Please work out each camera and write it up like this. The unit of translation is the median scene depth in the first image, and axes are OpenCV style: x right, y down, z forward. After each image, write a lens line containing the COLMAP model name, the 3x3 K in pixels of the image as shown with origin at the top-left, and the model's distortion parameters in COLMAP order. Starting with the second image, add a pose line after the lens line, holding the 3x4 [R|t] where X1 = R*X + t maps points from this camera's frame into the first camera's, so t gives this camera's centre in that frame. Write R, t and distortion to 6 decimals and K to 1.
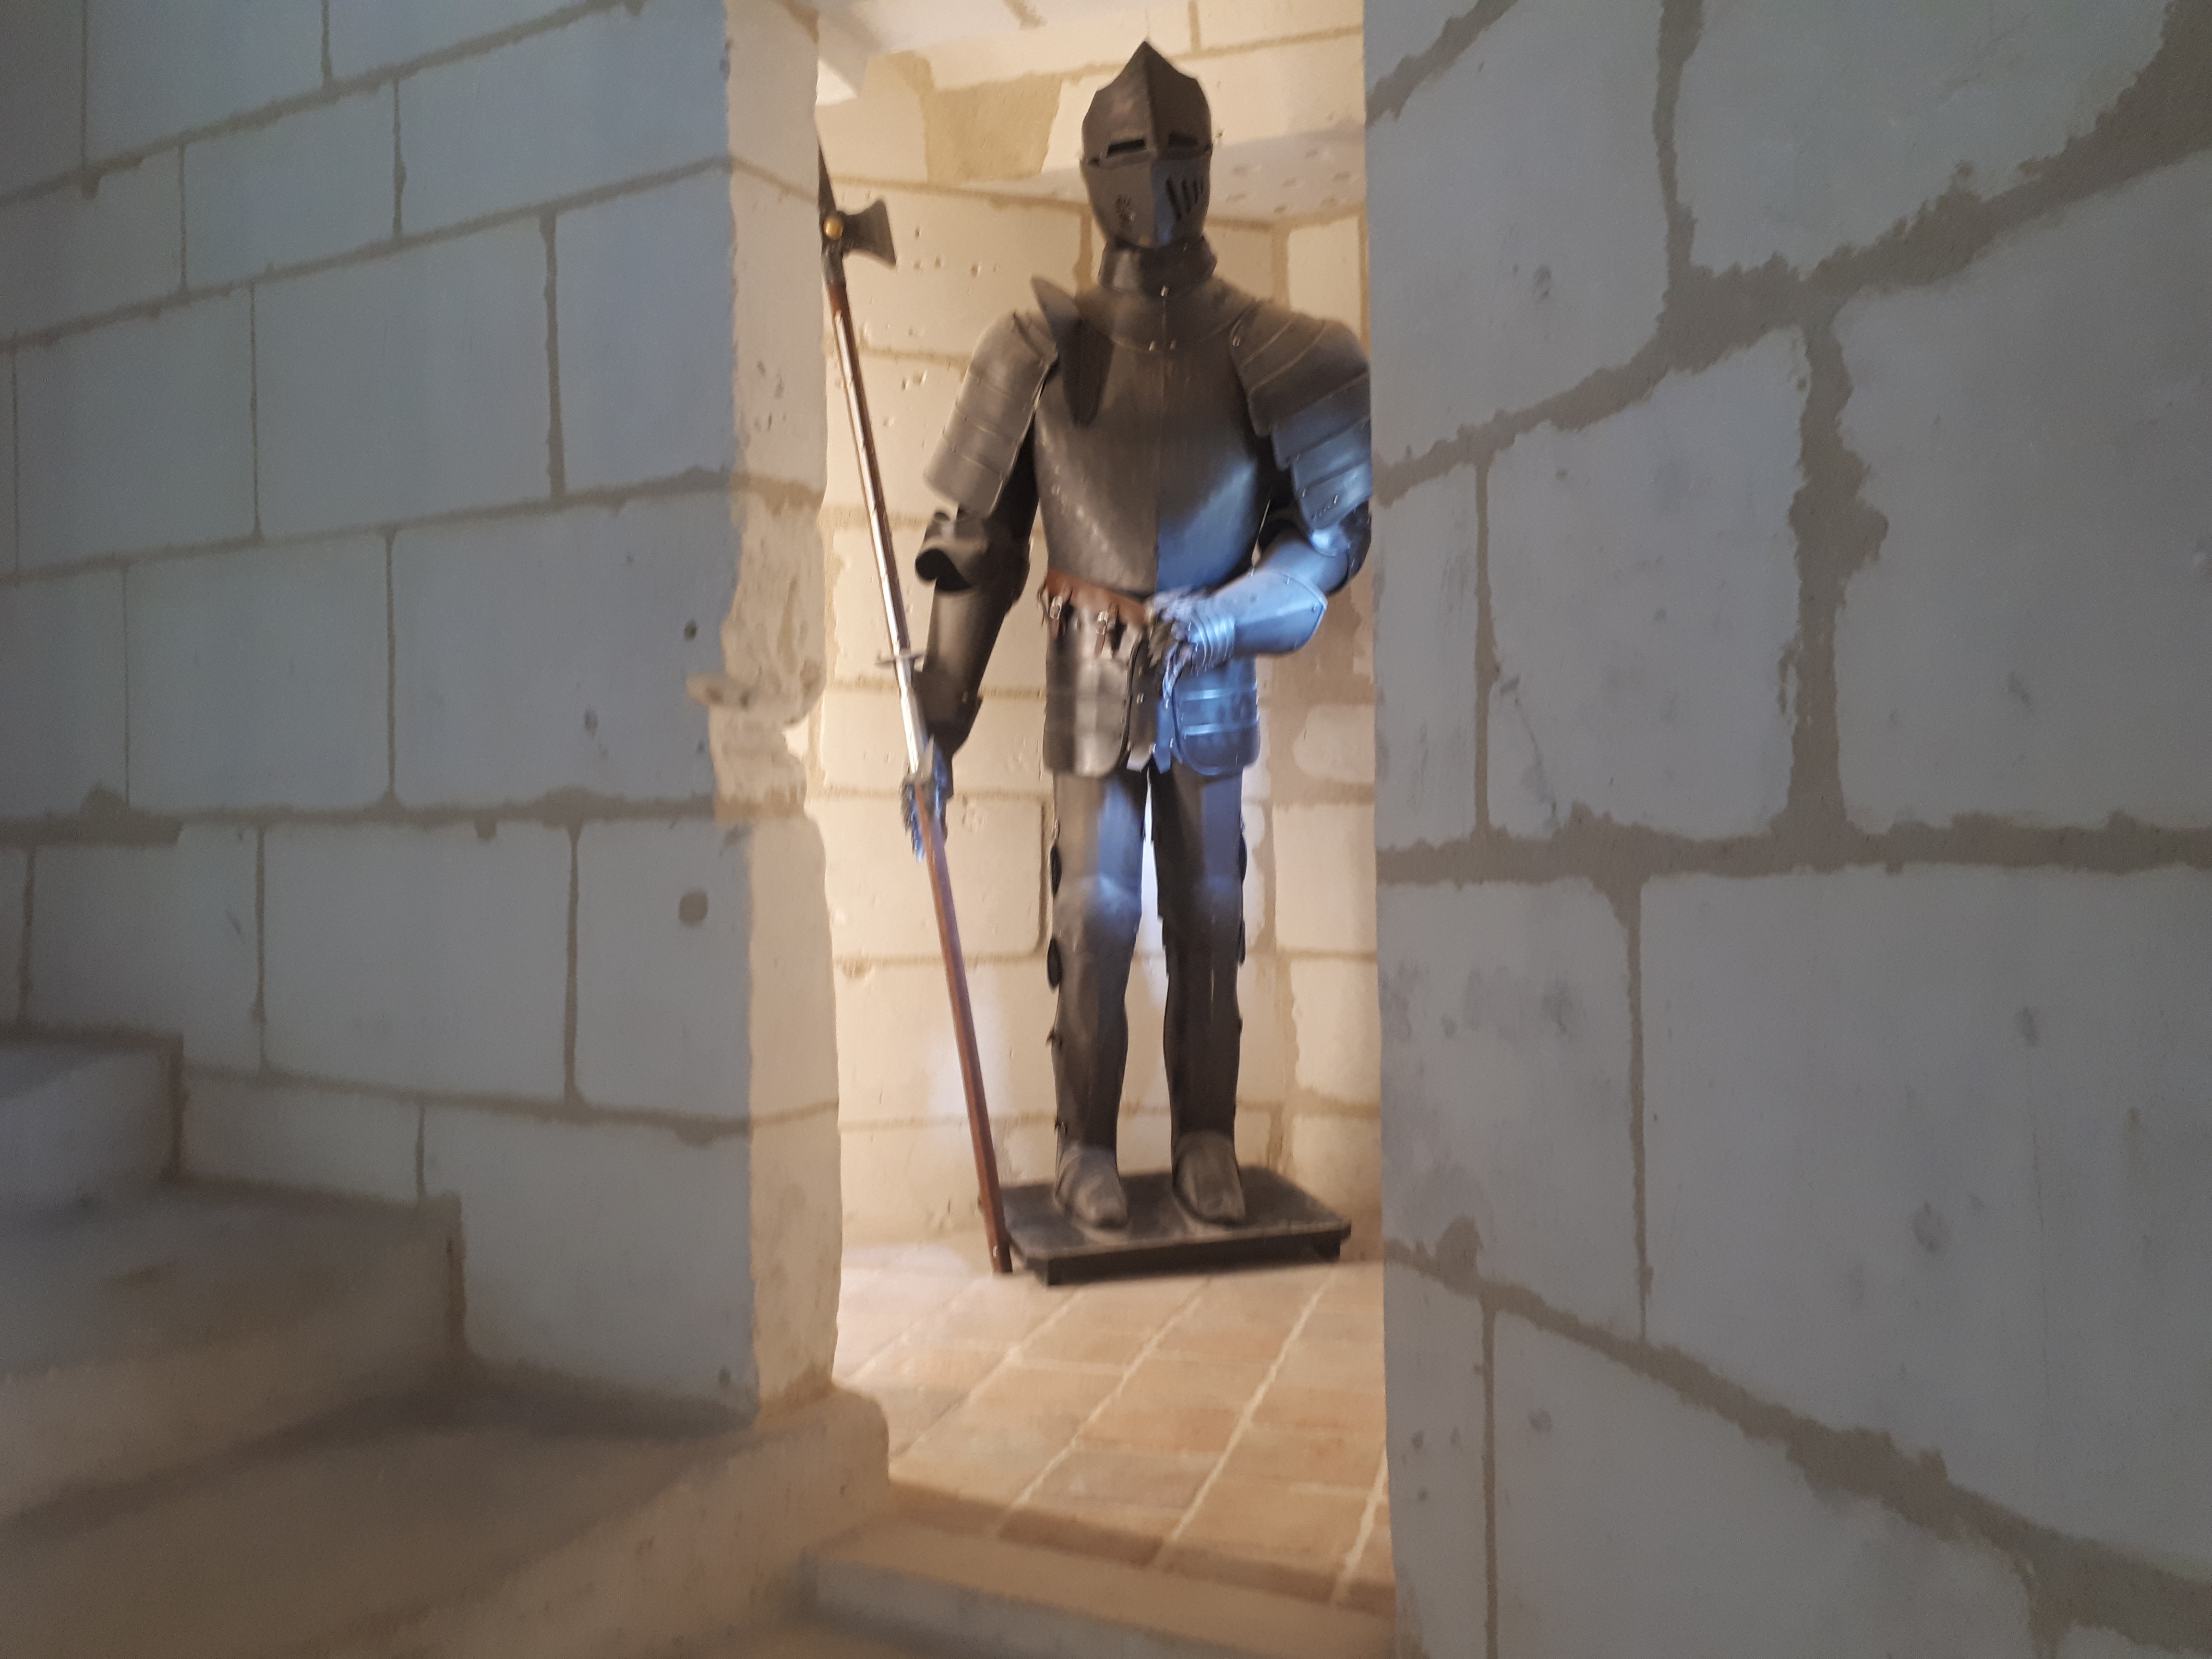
lens RADIAL K [[1745.2, 0, 1102.7], [0, 1745.2, 835.8], [0, 0, 1]] dist [0.011668, -0.005709]
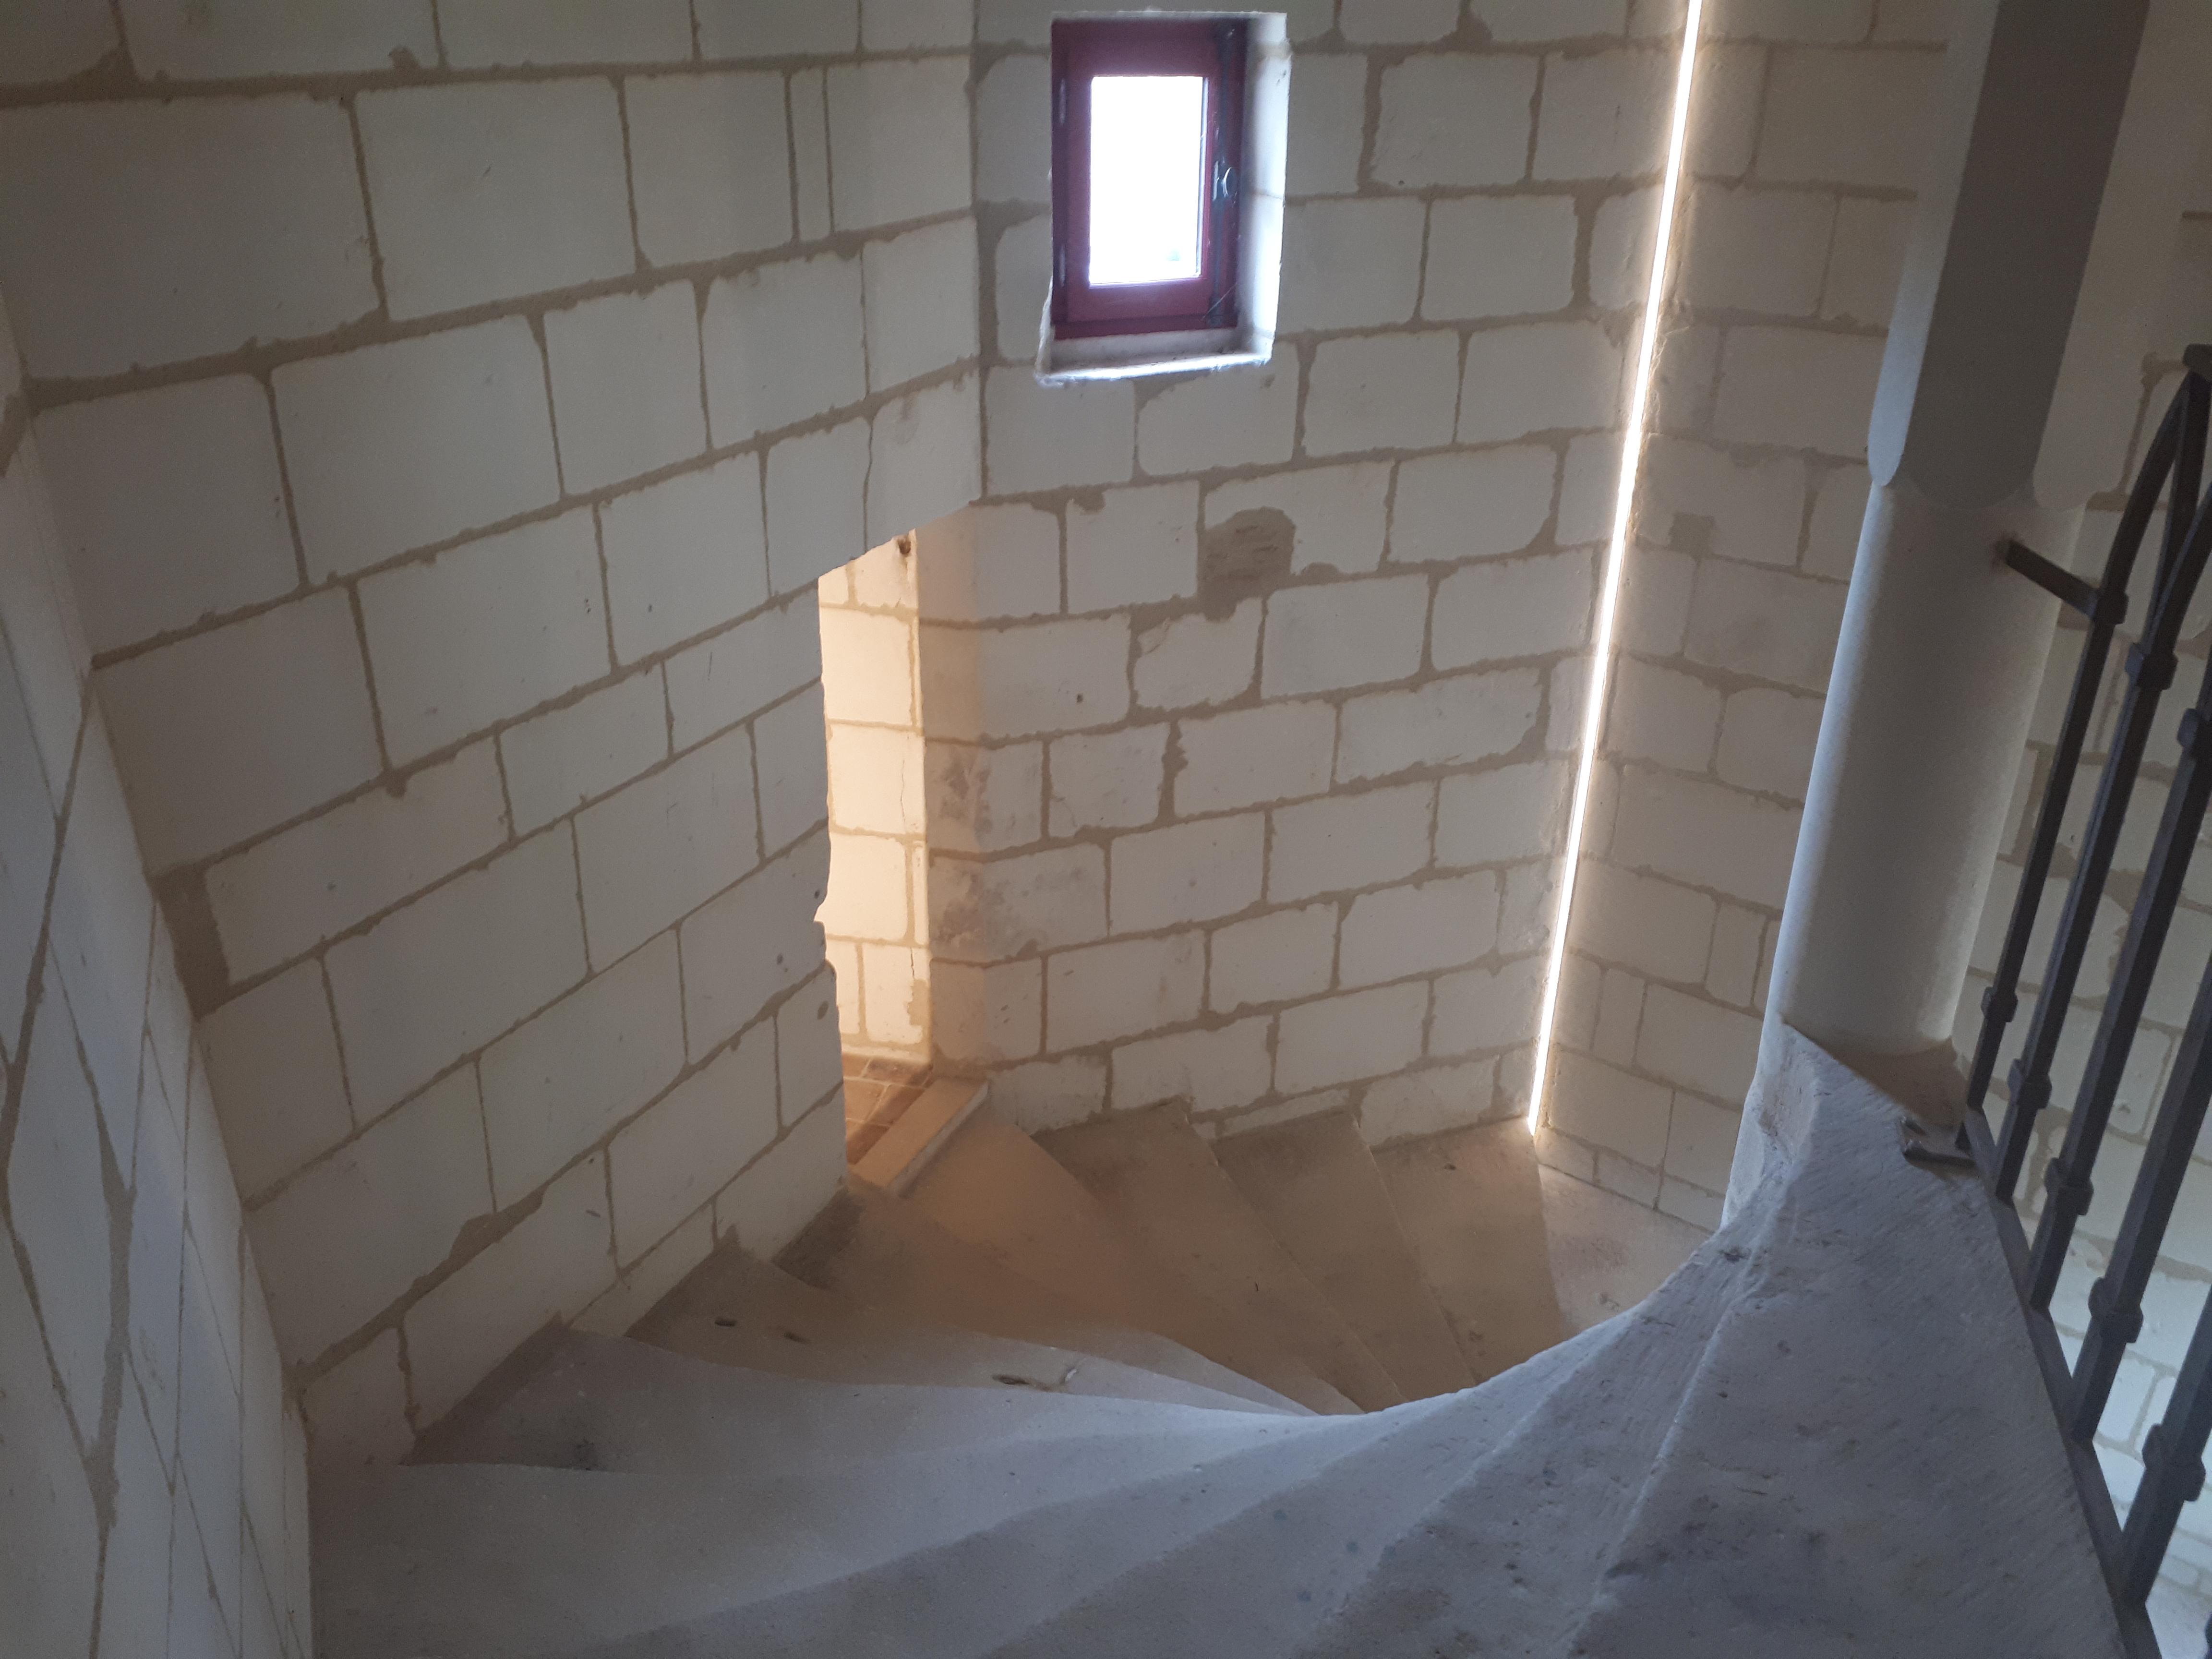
lens RADIAL K [[1745.2, 0, 1102.1], [0, 1745.2, 830.6], [0, 0, 1]] dist [0.011668, -0.005709]
pose [[-0.078882, -0.417667, 0.905170, -1.996854], [-0.018878, 0.908462, 0.417541, -1.001645], [-0.996705, 0.015849, -0.079546, 0.787498]]
